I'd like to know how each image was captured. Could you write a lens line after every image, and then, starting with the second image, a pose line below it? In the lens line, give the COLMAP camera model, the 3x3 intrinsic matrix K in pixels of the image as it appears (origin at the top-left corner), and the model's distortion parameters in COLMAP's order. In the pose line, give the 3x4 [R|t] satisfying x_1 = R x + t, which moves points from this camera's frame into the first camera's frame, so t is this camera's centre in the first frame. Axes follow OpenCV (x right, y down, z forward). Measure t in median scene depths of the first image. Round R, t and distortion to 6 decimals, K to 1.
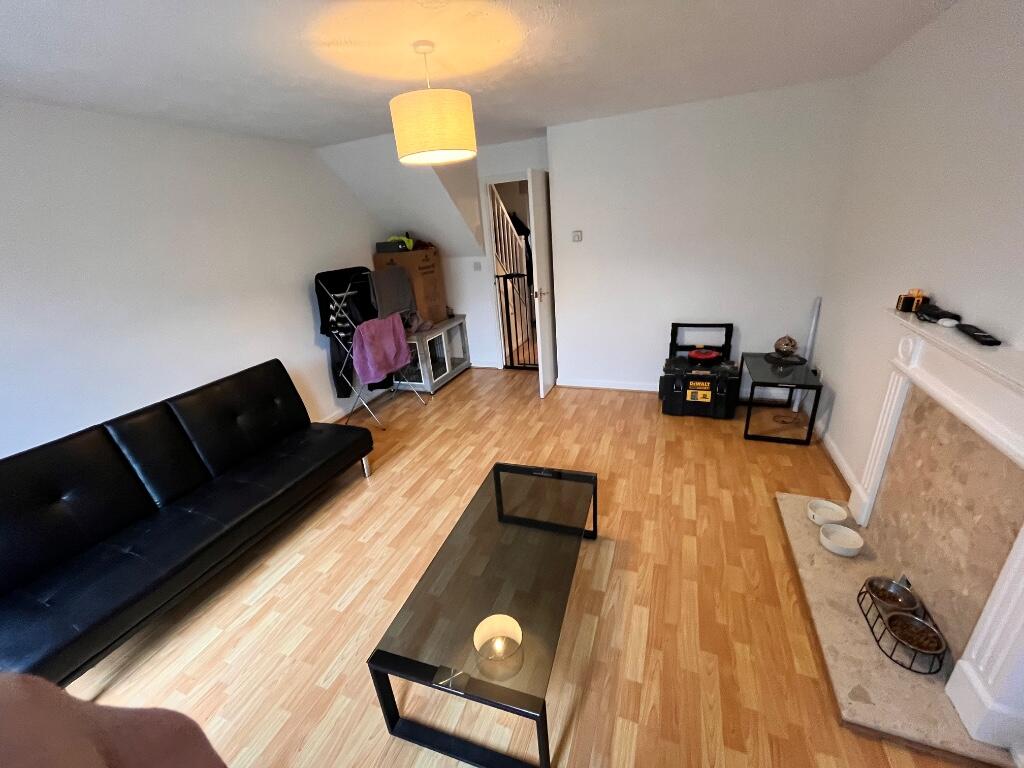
lens RADIAL K [[418.0, 0, 512.0], [0, 418.0, 384.0], [0, 0, 1]] dist [-0.000927, -0.000113]
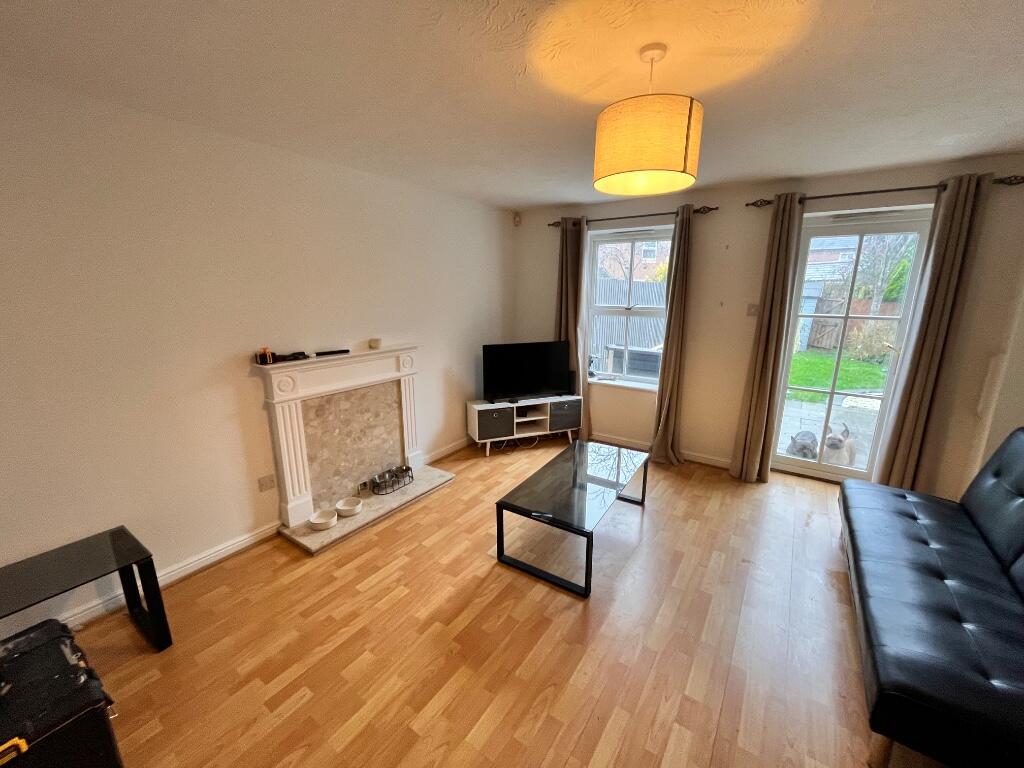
lens RADIAL K [[418.0, 0, 512.0], [0, 418.0, 384.0], [0, 0, 1]] dist [-0.000927, -0.000113]
pose [[-0.970810, 0.018004, 0.239172, -0.085543], [0.147875, 0.830037, 0.537747, -0.515331], [-0.188840, 0.557418, -0.808470, 1.405849]]
